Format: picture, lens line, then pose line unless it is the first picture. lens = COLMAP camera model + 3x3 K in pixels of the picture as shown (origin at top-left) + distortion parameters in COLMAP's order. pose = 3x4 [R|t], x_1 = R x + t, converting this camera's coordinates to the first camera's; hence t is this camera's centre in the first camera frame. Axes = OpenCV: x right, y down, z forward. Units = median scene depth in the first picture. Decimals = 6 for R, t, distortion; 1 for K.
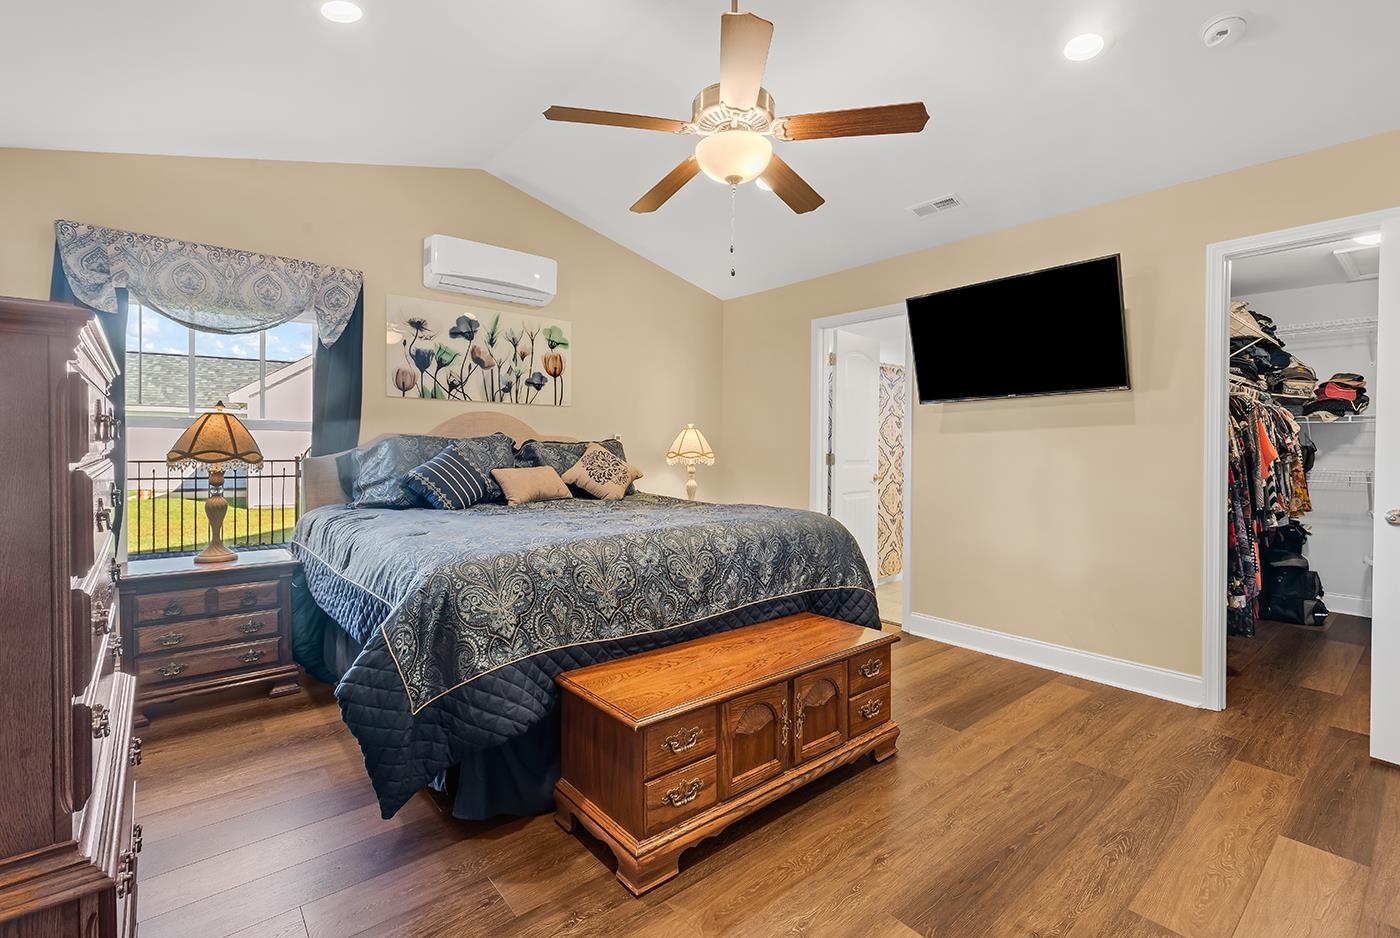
lens RADIAL K [[641.0, 0, 701.1], [0, 641.0, 457.5], [0, 0, 1]] dist [0.002536, -0.000407]
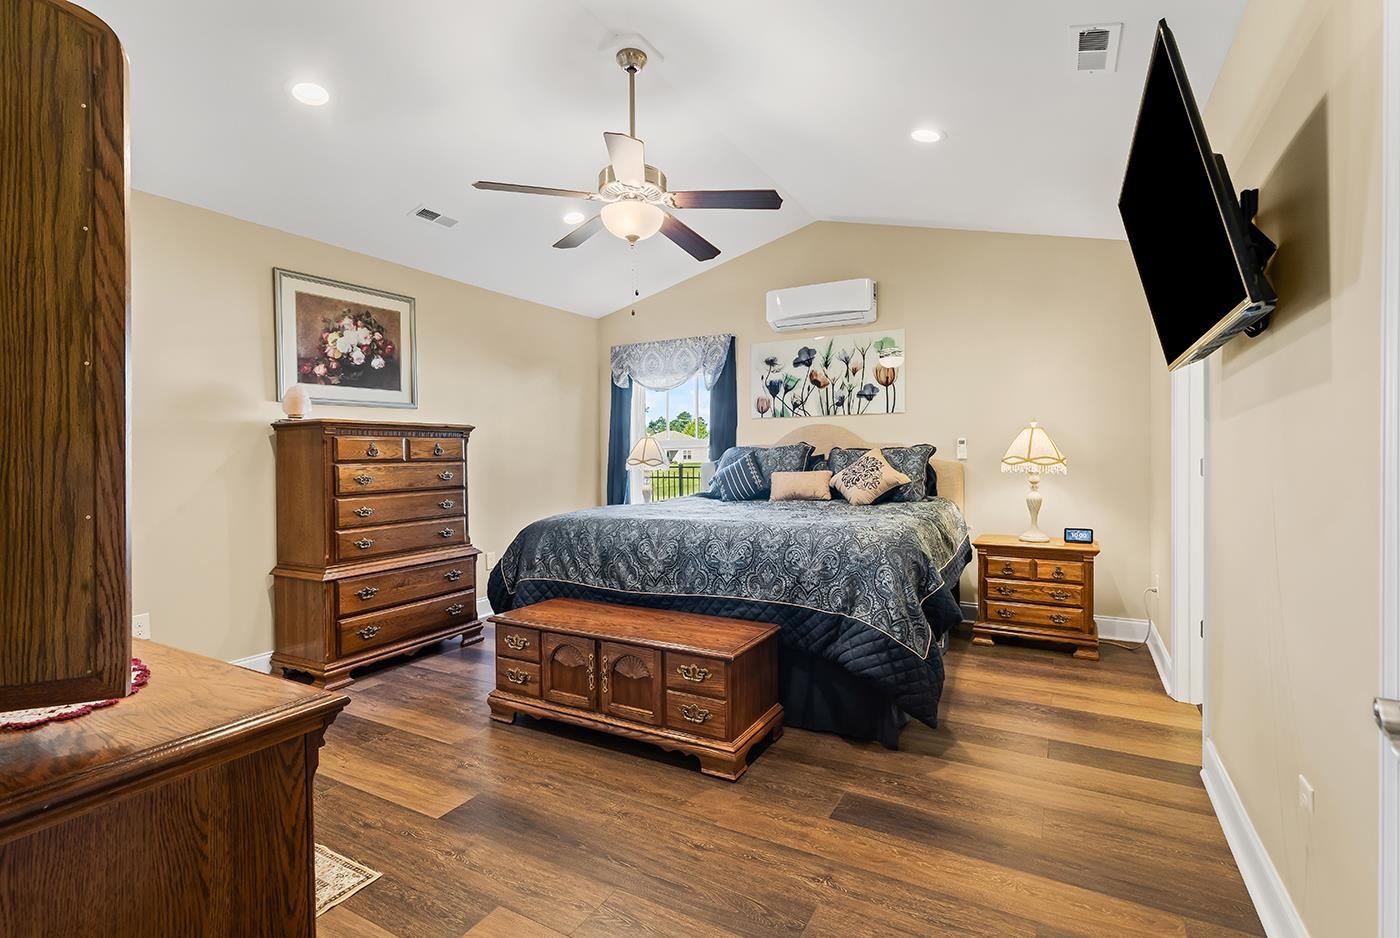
lens RADIAL K [[641.0, 0, 704.2], [0, 641.0, 466.0], [0, 0, 1]] dist [0.002536, -0.000407]
pose [[0.351031, 0.006182, -0.936344, 0.729175], [-0.002387, 0.999981, 0.005707, -0.000536], [0.936361, 0.000232, 0.351039, 0.400271]]
